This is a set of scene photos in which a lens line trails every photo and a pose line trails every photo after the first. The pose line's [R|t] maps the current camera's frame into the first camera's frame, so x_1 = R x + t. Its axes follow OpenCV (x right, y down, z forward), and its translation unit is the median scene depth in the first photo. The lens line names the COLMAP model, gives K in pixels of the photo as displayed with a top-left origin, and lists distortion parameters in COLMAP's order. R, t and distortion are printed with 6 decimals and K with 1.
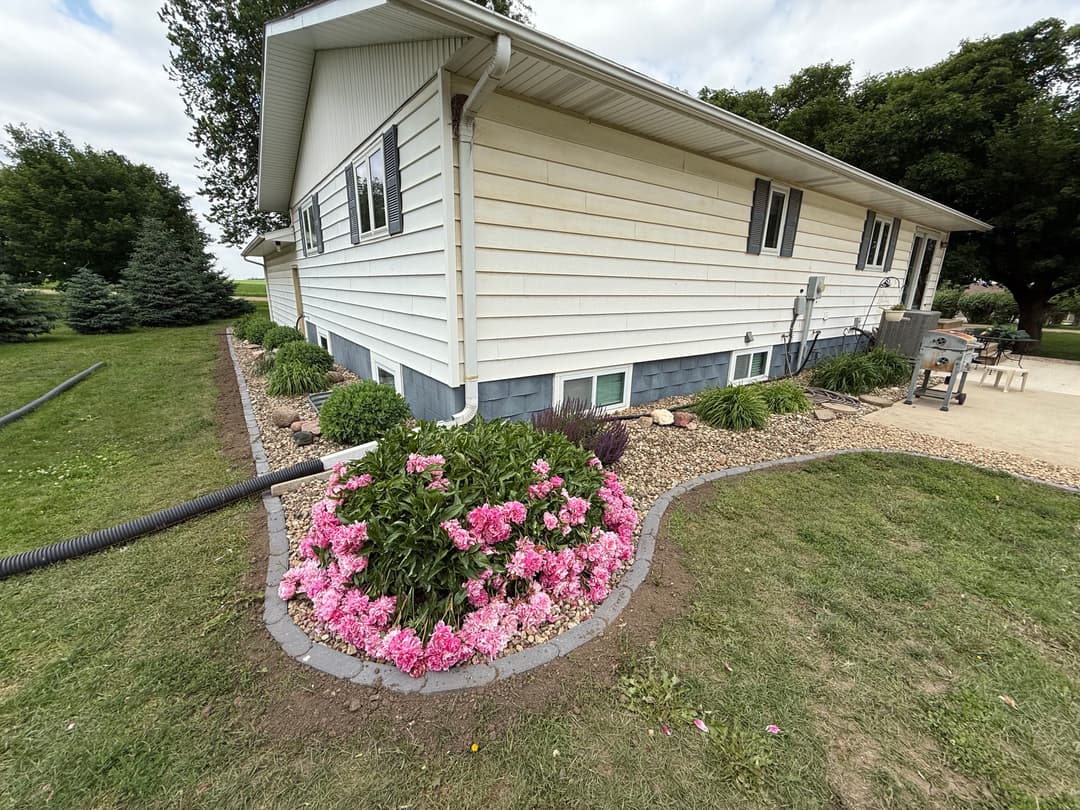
lens RADIAL K [[431.2, 0, 537.3], [0, 431.2, 405.0], [0, 0, 1]] dist [0.001949, -0.000453]
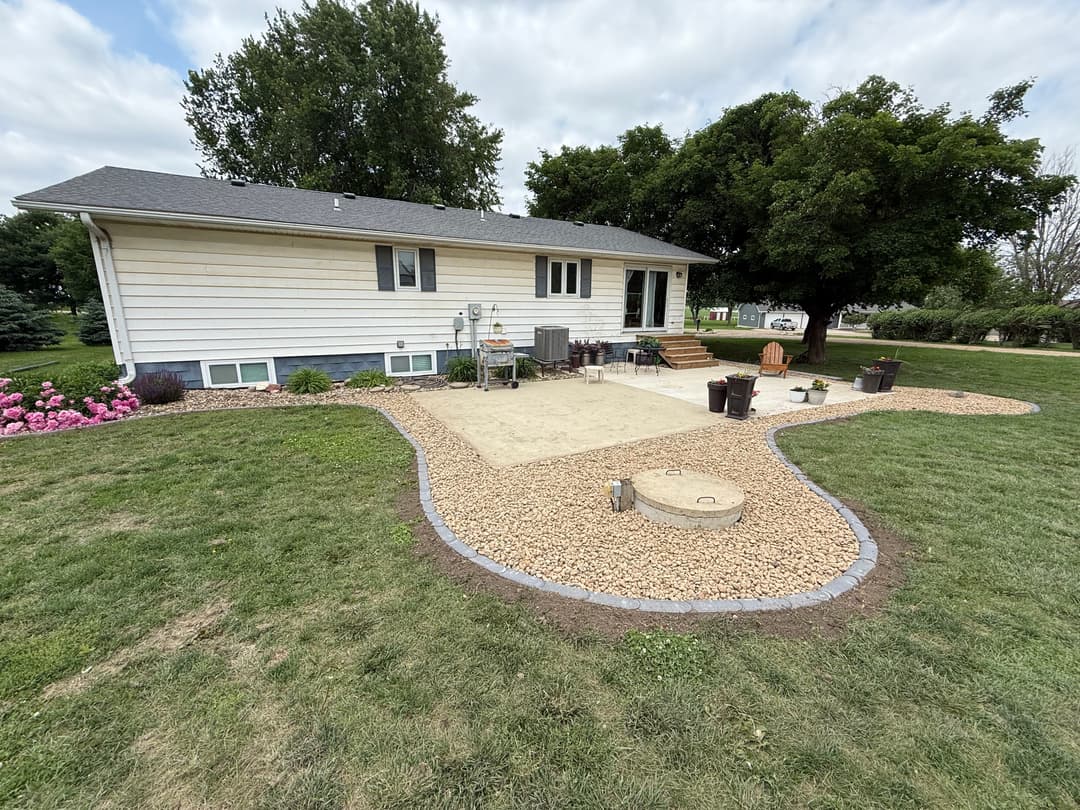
lens RADIAL K [[431.2, 0, 541.2], [0, 431.2, 406.4], [0, 0, 1]] dist [0.001949, -0.000453]
pose [[0.994081, 0.017201, -0.107267, 1.032436], [-0.021482, 0.999013, -0.038879, 0.098487], [0.106492, 0.040953, 0.993470, -0.401294]]
